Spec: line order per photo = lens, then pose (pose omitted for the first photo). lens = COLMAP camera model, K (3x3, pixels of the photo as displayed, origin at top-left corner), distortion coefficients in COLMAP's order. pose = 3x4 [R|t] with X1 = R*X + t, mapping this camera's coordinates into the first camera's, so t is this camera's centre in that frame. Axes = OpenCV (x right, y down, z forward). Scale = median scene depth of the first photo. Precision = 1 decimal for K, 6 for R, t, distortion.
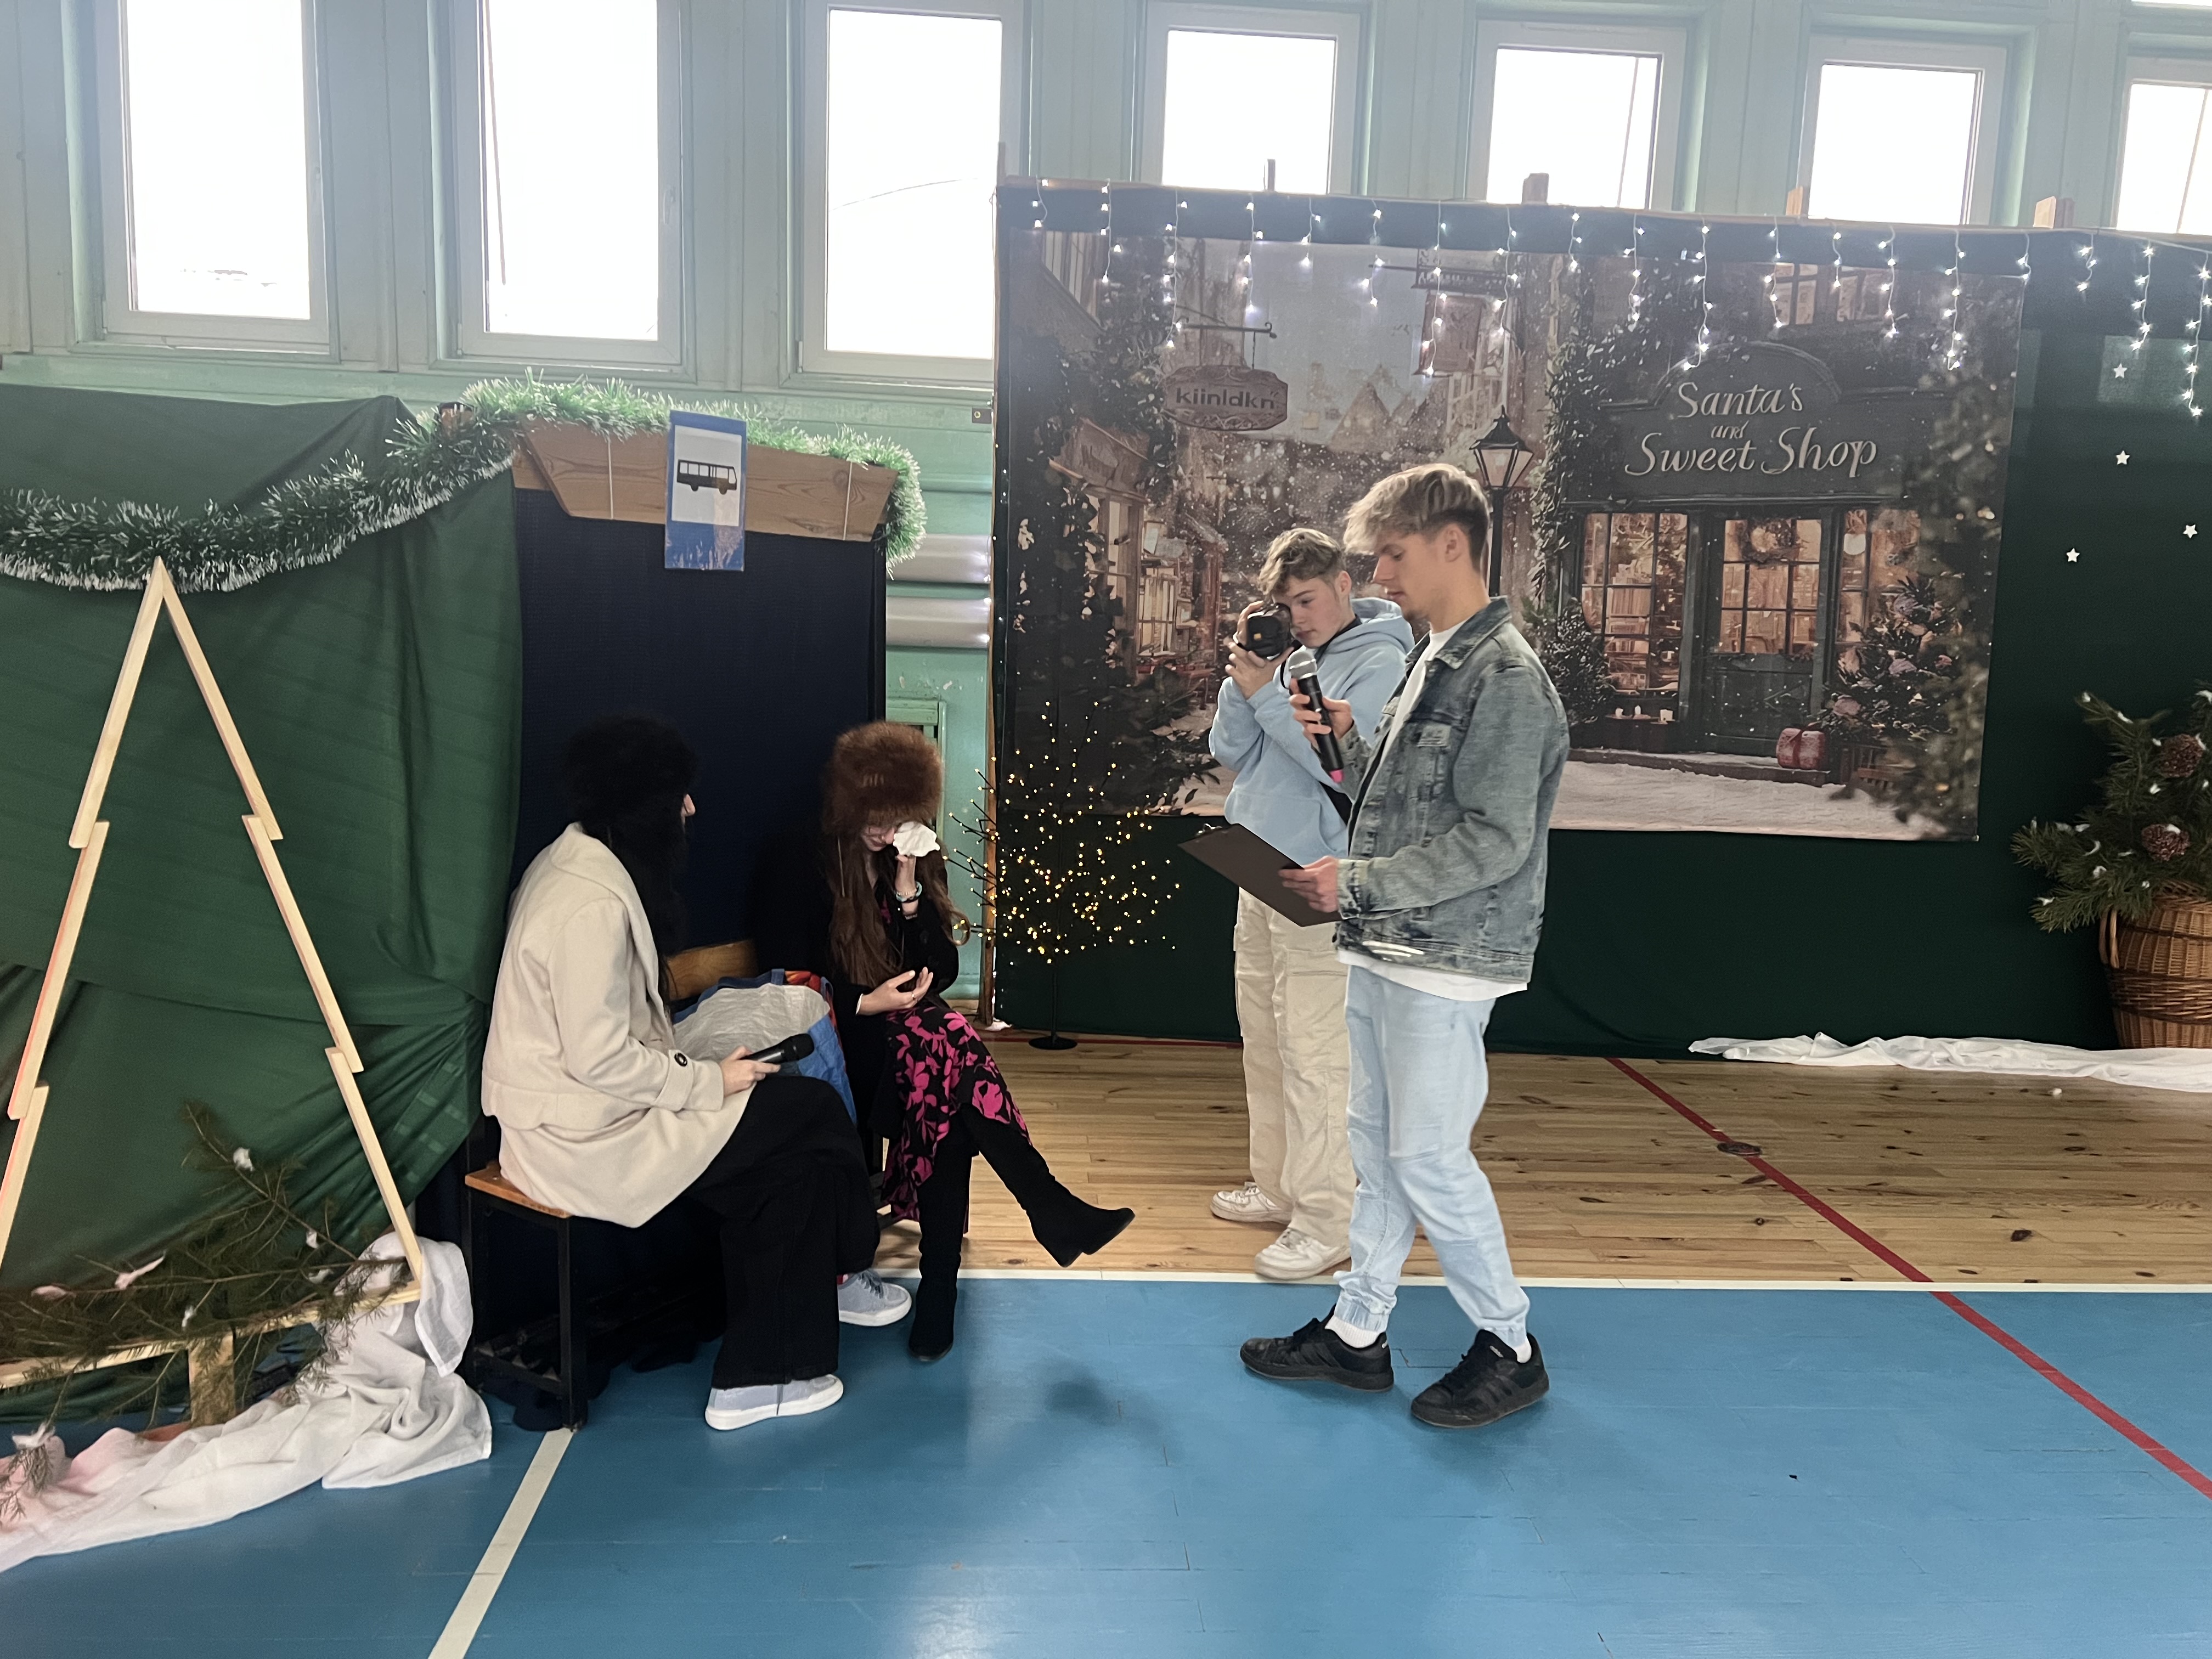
lens RADIAL K [[1684.6, 0, 1108.4], [0, 1684.6, 830.9], [0, 0, 1]] dist [0.095773, -0.070173]
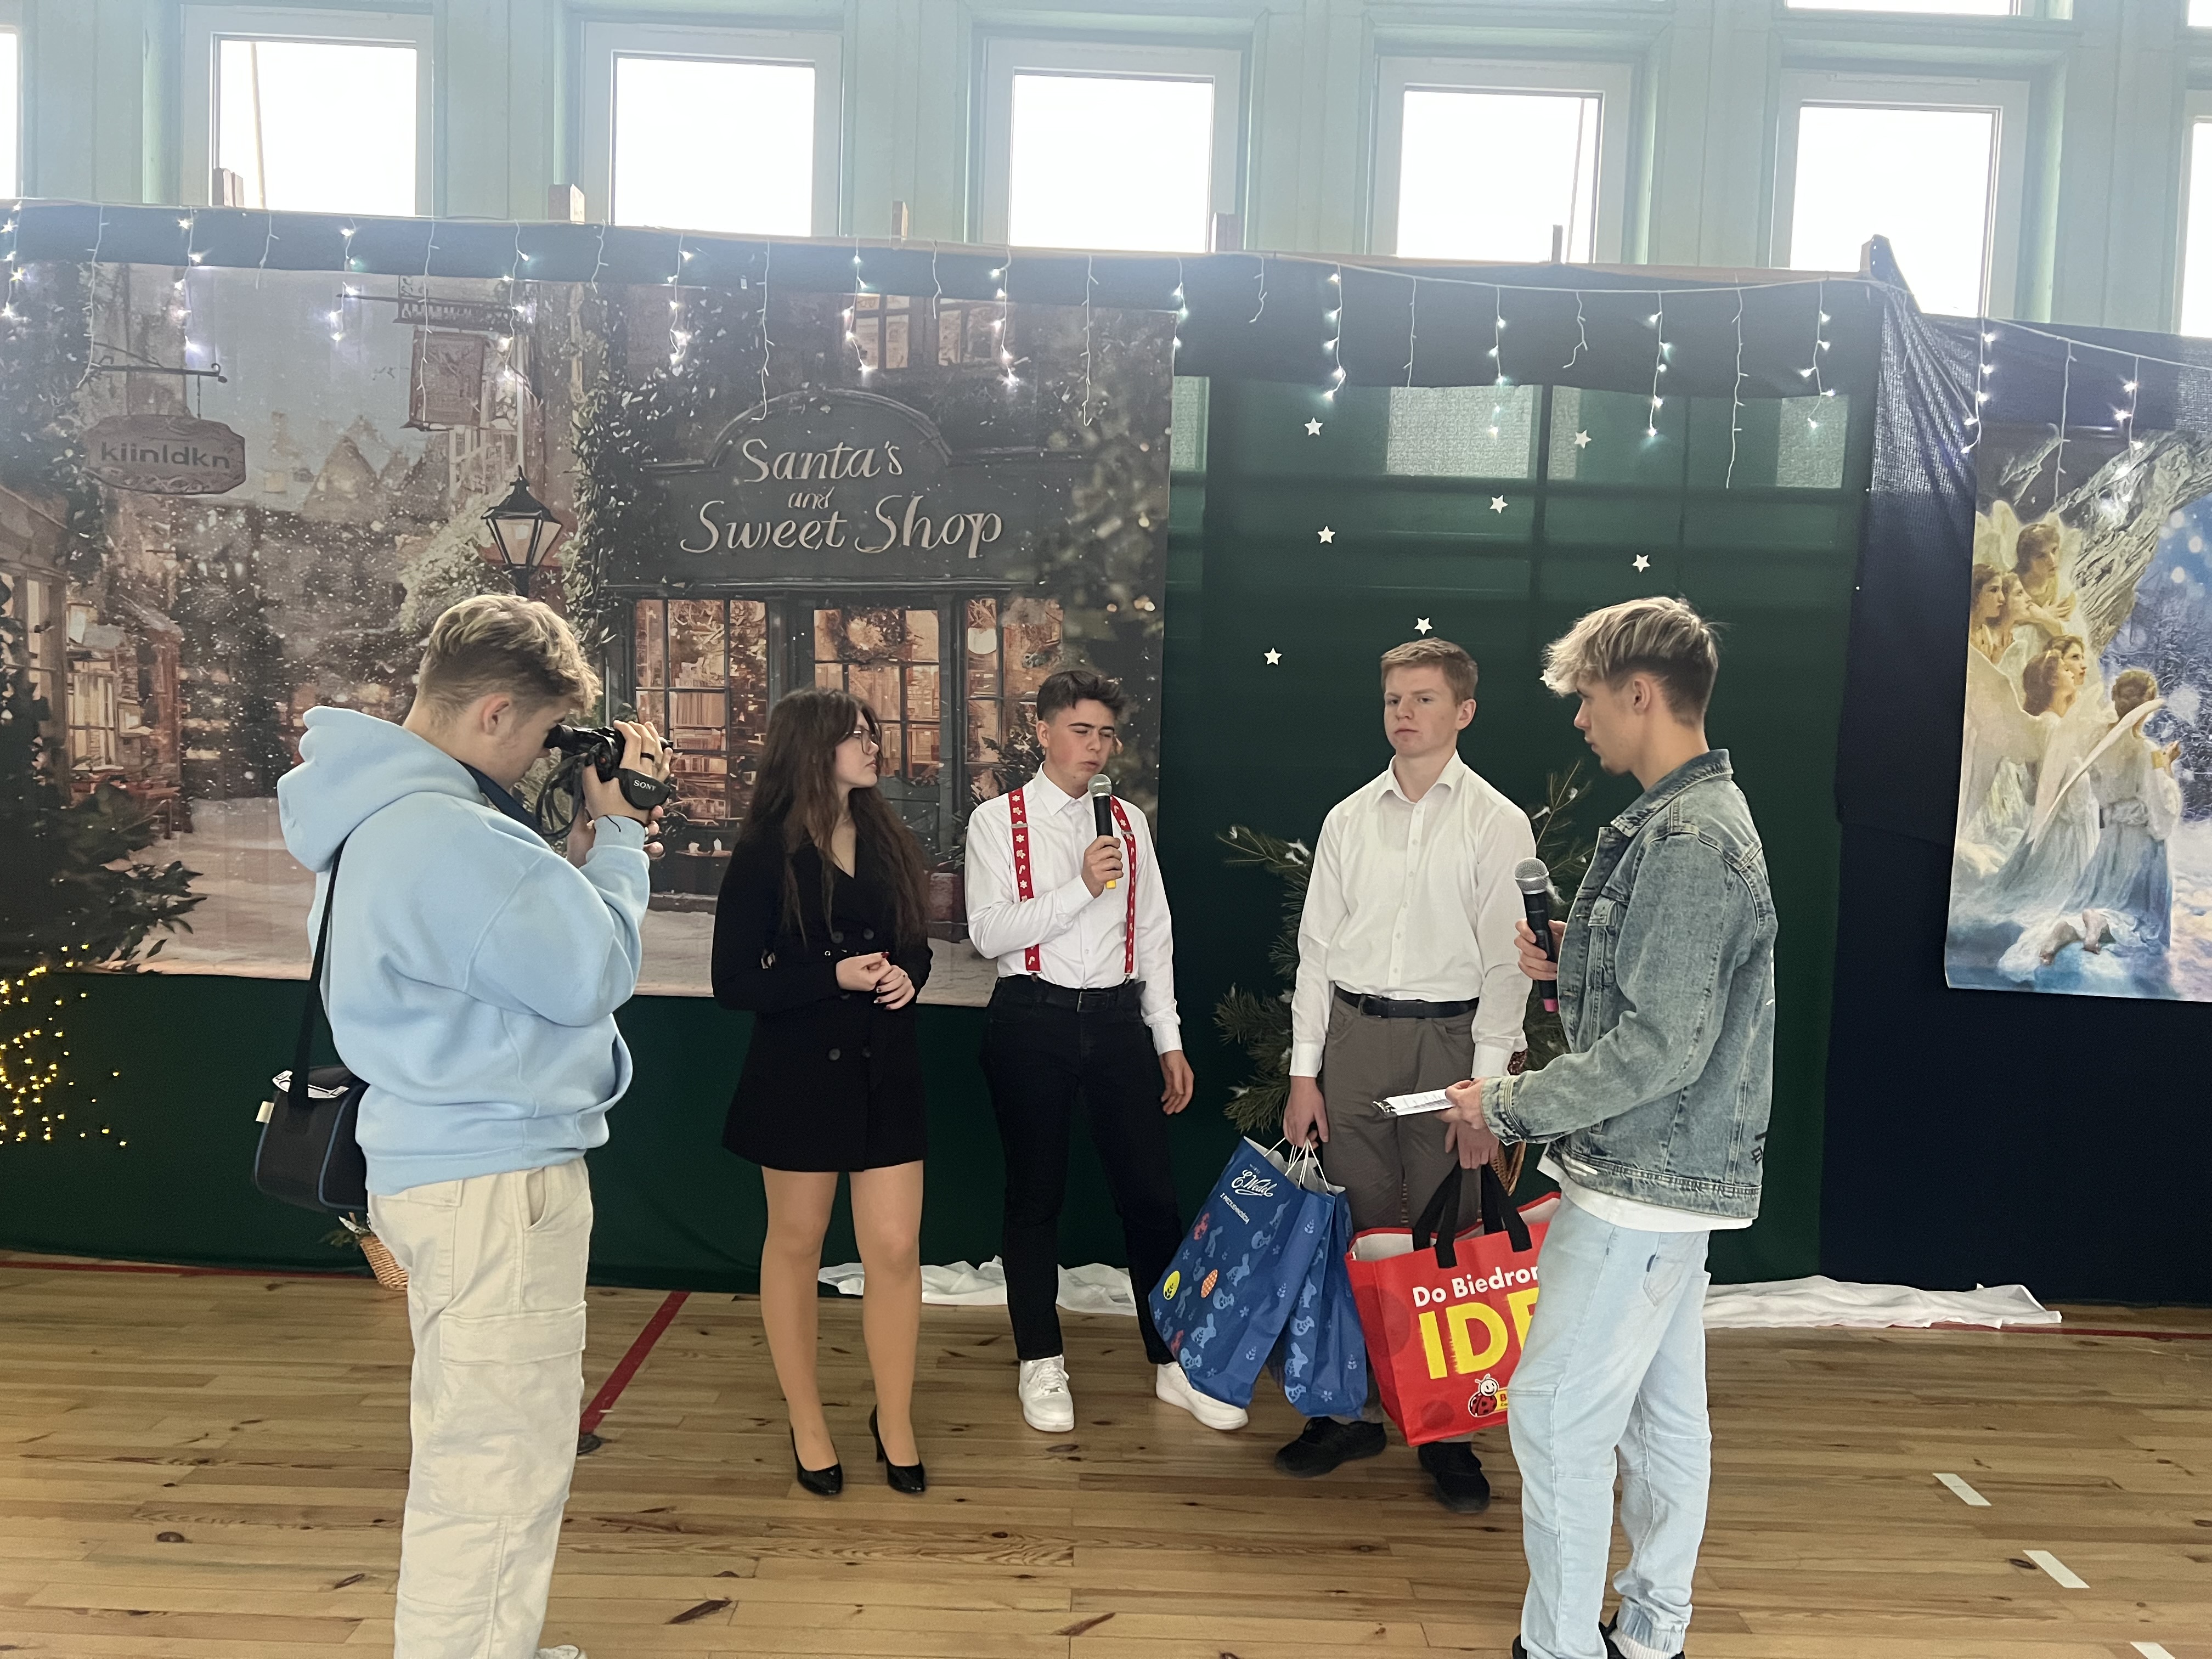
lens RADIAL K [[1684.6, 0, 1100.6], [0, 1684.6, 824.9], [0, 0, 1]] dist [0.095773, -0.070173]
pose [[0.995381, 0.006441, -0.095789, 0.574675], [-0.014279, 0.996582, -0.081368, -0.018838], [0.094937, 0.082360, 0.992070, 0.236063]]
